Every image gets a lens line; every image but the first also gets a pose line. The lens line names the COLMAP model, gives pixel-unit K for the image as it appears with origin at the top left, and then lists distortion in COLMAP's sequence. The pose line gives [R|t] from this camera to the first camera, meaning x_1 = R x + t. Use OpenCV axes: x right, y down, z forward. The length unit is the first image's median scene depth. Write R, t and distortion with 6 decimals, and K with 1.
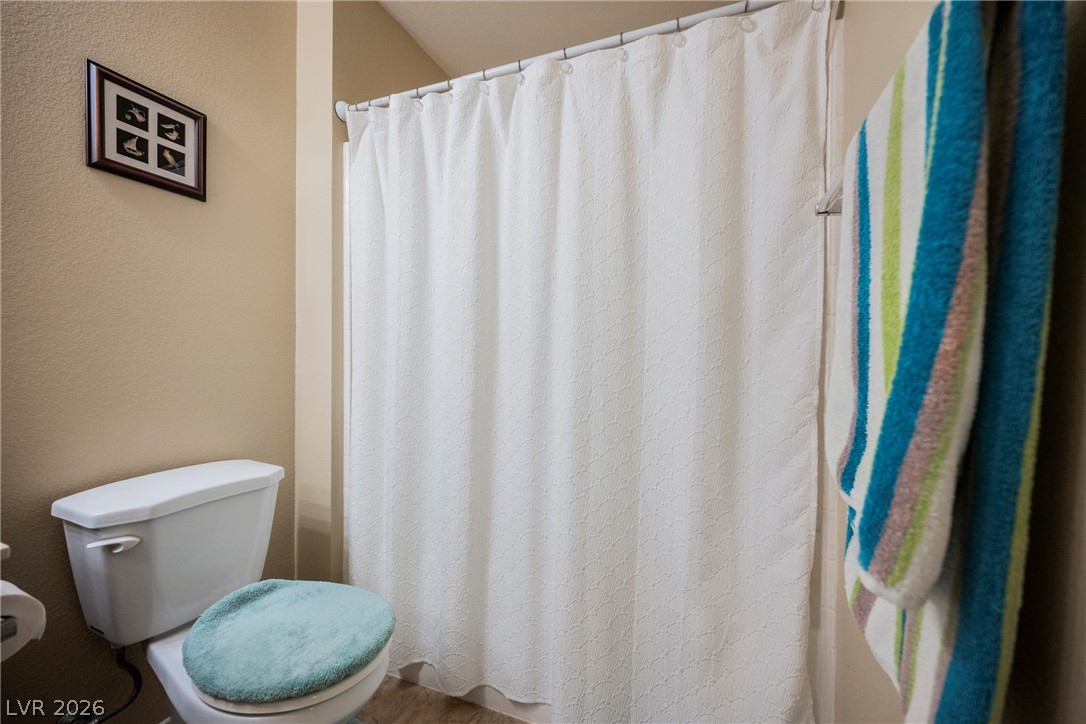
lens RADIAL K [[428.0, 0, 544.7], [0, 428.0, 359.6], [0, 0, 1]] dist [-0.002284, 0.000093]
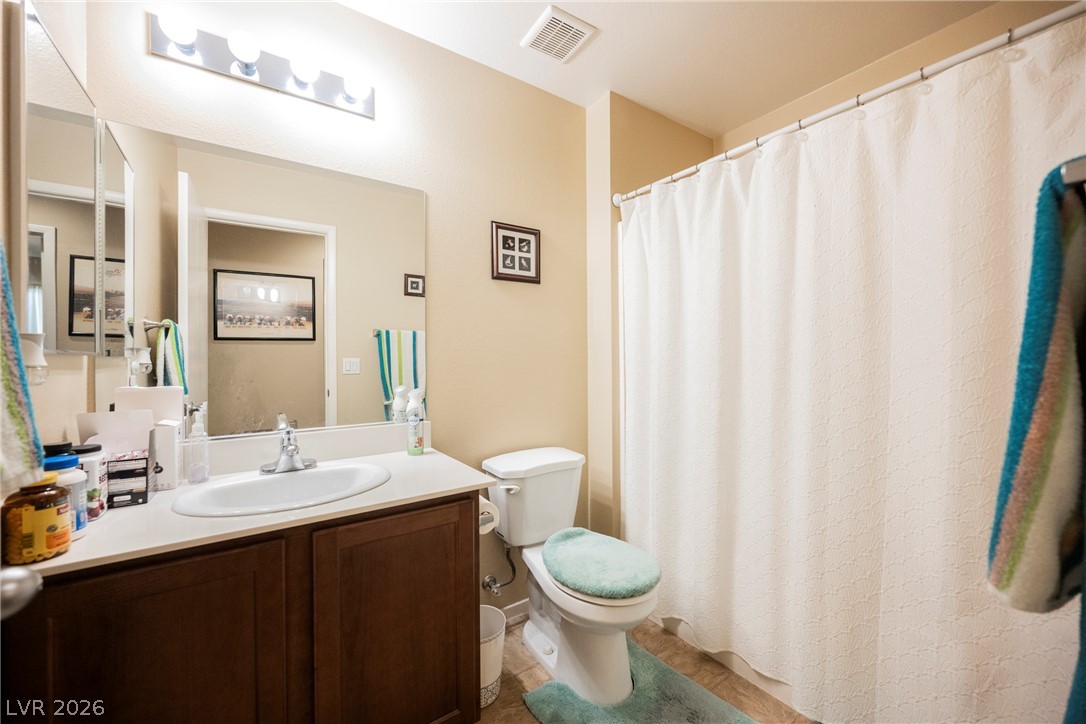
lens RADIAL K [[428.0, 0, 544.7], [0, 428.0, 359.6], [0, 0, 1]] dist [-0.002284, 0.000093]
pose [[0.839694, -0.008699, -0.542990, 0.092283], [0.011331, 0.999935, 0.001502, -0.095236], [0.542942, -0.007414, 0.839738, -0.358234]]
